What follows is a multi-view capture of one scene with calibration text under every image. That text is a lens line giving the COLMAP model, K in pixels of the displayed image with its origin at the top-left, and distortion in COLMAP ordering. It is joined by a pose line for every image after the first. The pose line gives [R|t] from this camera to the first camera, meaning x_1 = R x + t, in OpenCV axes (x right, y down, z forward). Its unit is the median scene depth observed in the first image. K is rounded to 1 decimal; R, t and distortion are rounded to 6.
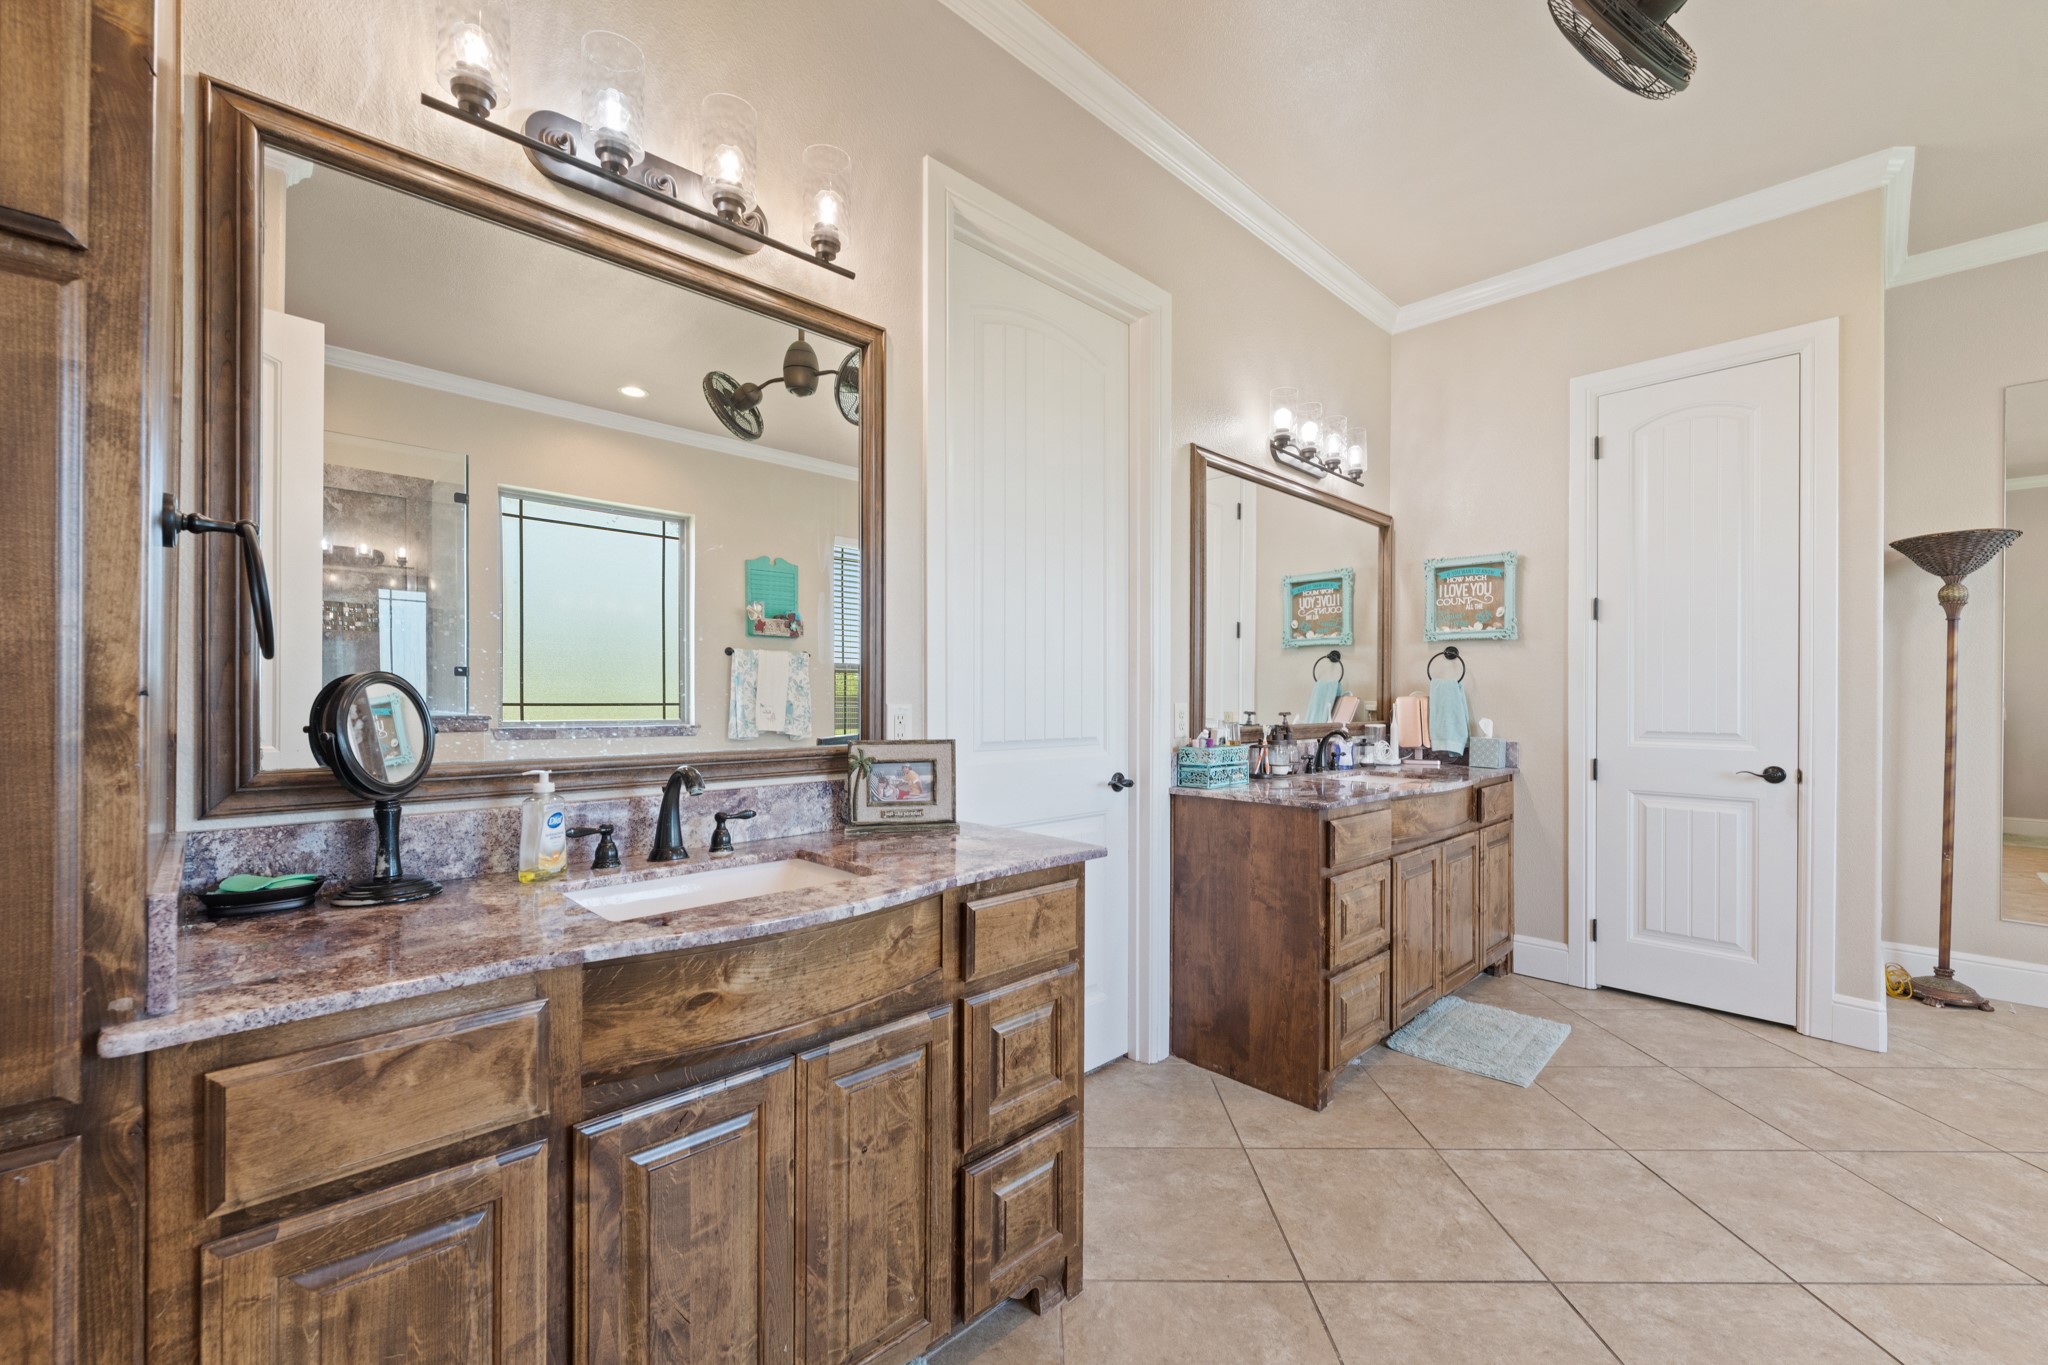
lens RADIAL K [[842.6, 0, 1009.3], [0, 842.6, 700.9], [0, 0, 1]] dist [0.001079, -0.000516]
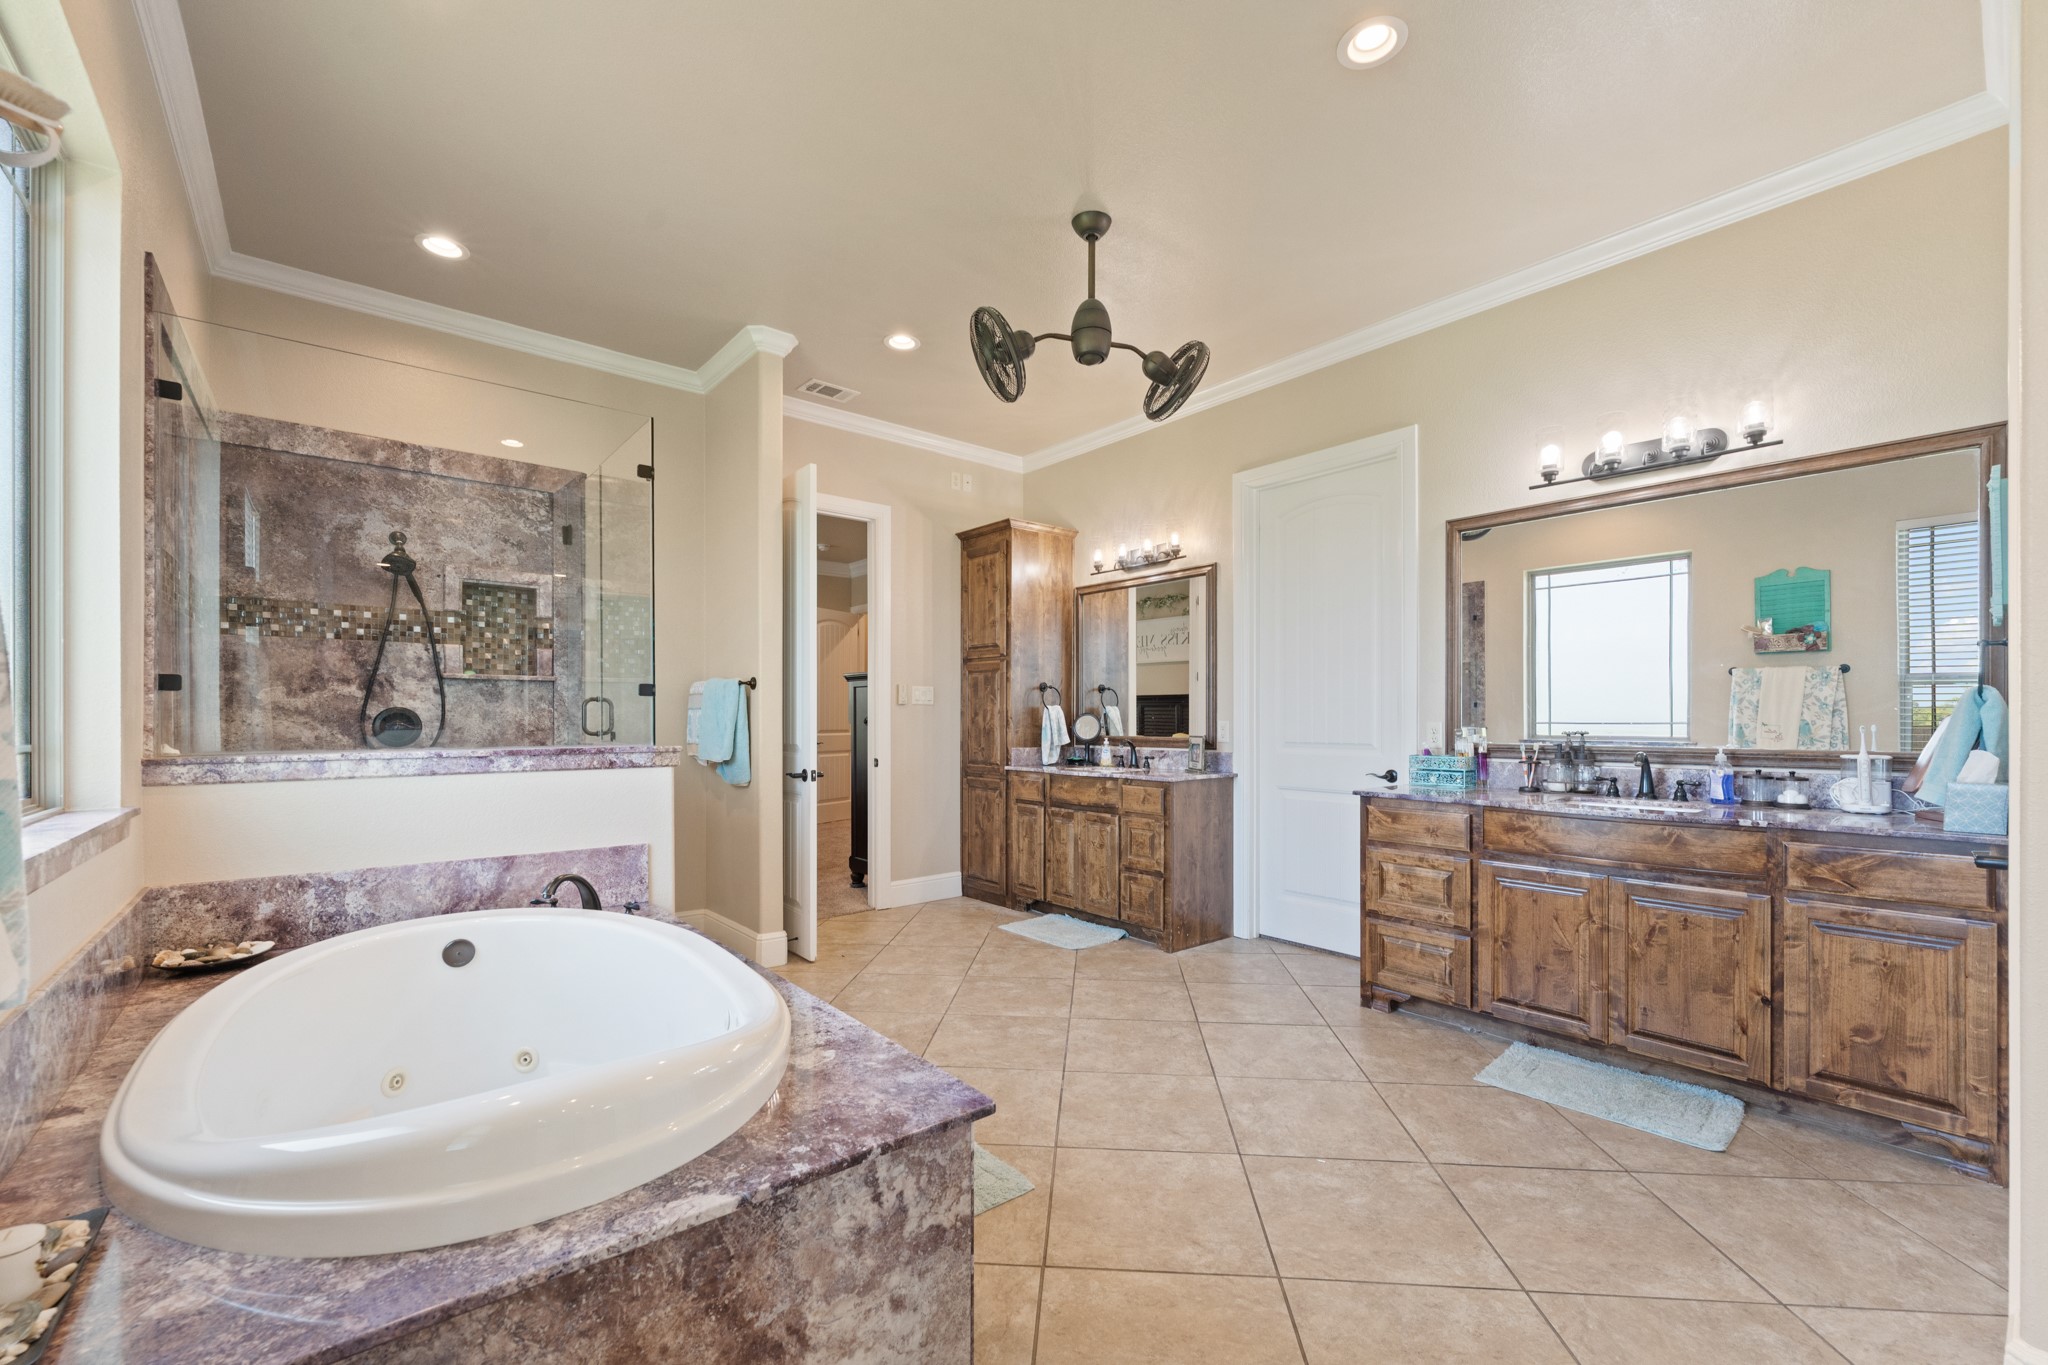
lens RADIAL K [[842.6, 0, 1016.6], [0, 842.6, 716.7], [0, 0, 1]] dist [0.001079, -0.000516]
pose [[-0.097944, -0.001595, -0.995191, 1.662604], [0.000021, 0.999999, -0.001605, -0.004018], [0.995192, -0.000178, -0.097944, 0.495308]]
